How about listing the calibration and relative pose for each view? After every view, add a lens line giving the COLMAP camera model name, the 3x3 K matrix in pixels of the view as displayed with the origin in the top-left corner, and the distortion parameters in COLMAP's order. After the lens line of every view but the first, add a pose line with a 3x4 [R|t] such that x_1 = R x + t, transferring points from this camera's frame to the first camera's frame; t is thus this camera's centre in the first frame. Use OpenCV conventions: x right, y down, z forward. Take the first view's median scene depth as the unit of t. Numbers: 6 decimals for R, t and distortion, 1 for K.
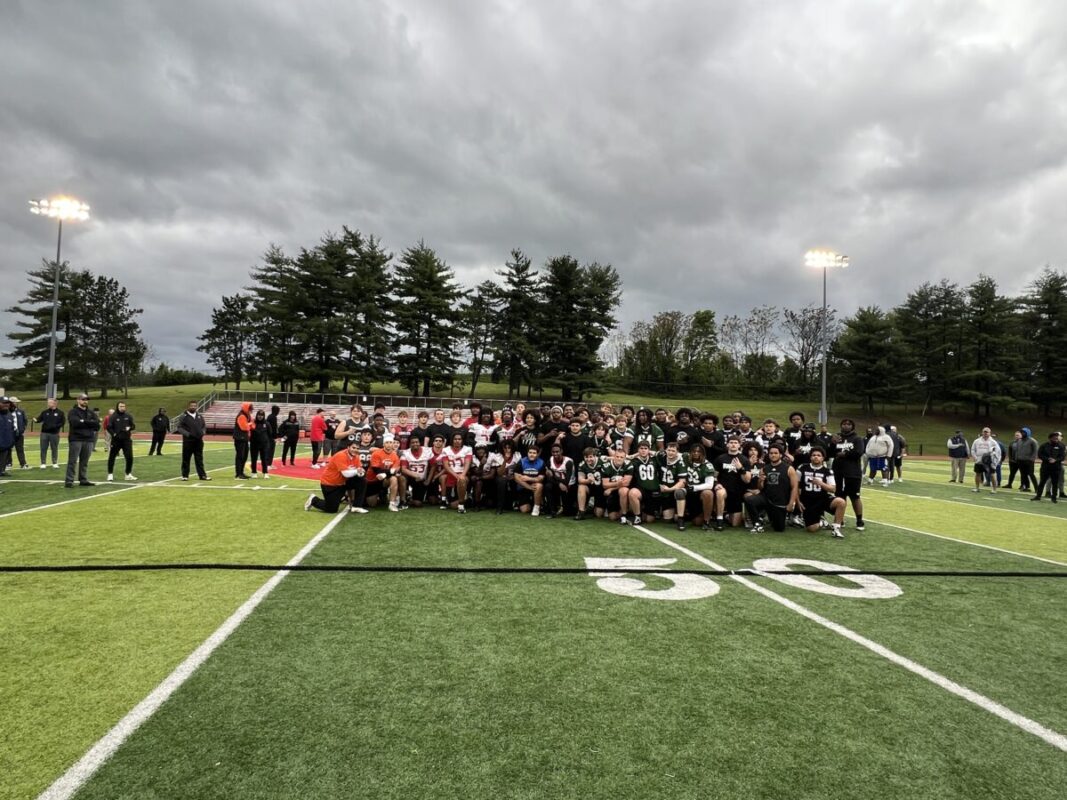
lens RADIAL K [[668.7, 0, 529.2], [0, 668.7, 398.7], [0, 0, 1]] dist [0.000388, -0.000399]
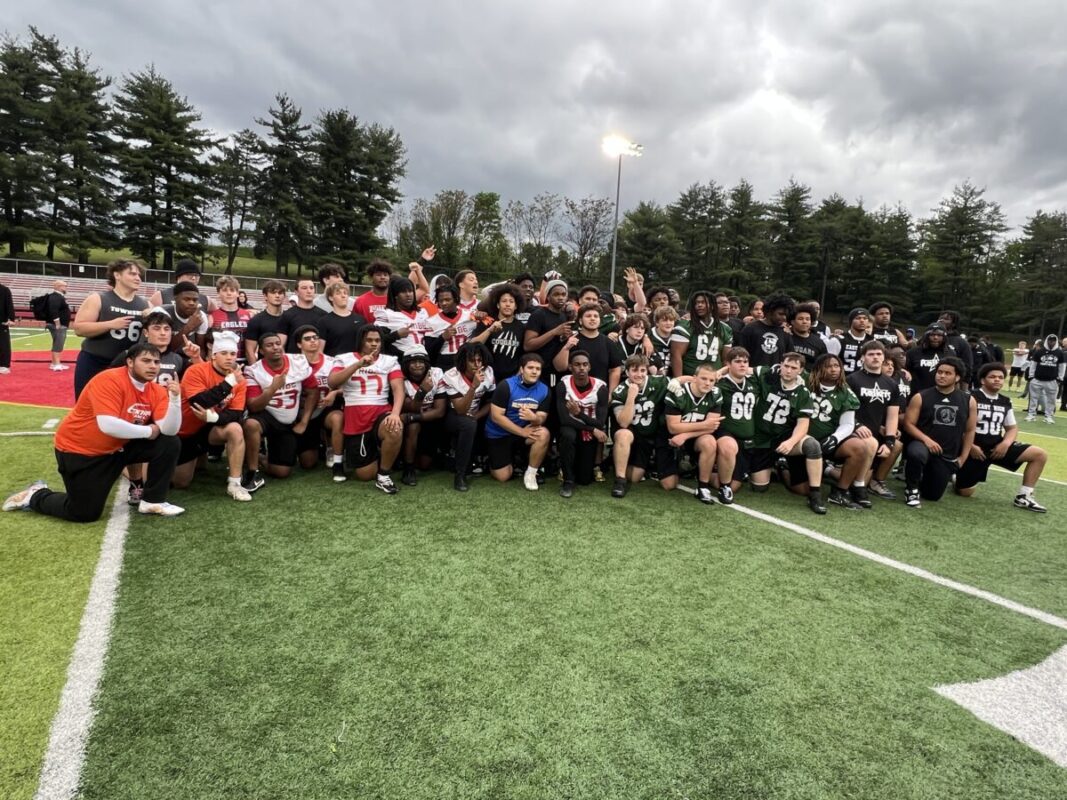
lens RADIAL K [[669.0, 0, 524.1], [0, 669.0, 396.6], [0, 0, 1]] dist [-0.000074, 0.000505]
pose [[0.940765, -0.016905, 0.338638, -0.024654], [-0.039187, 0.986643, 0.158116, 0.002856], [-0.336787, -0.162020, 0.927536, 0.073910]]
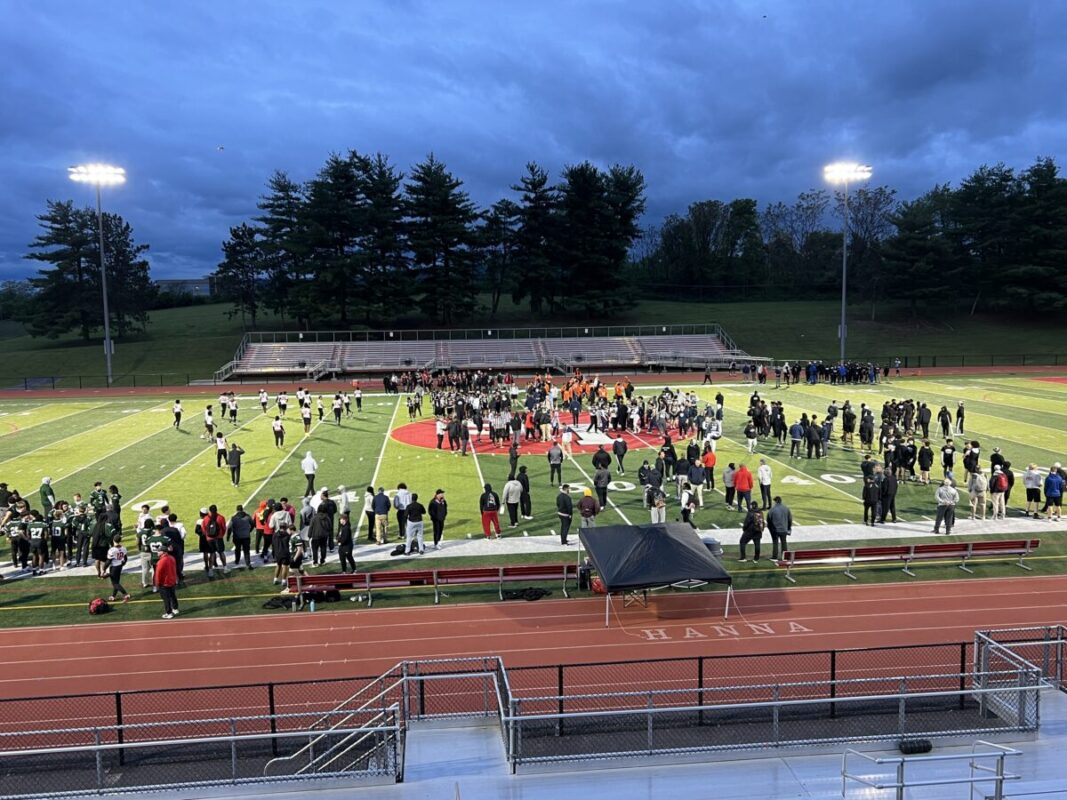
lens RADIAL K [[924.5, 0, 533.5], [0, 924.5, 400.0], [0, 0, 1]] dist [0.010224, 0.003236]
pose [[0.998720, -0.042628, -0.027236, 0.004806], [0.046277, 0.987361, 0.151578, -0.090845], [0.020430, -0.152644, 0.988070, -0.354369]]
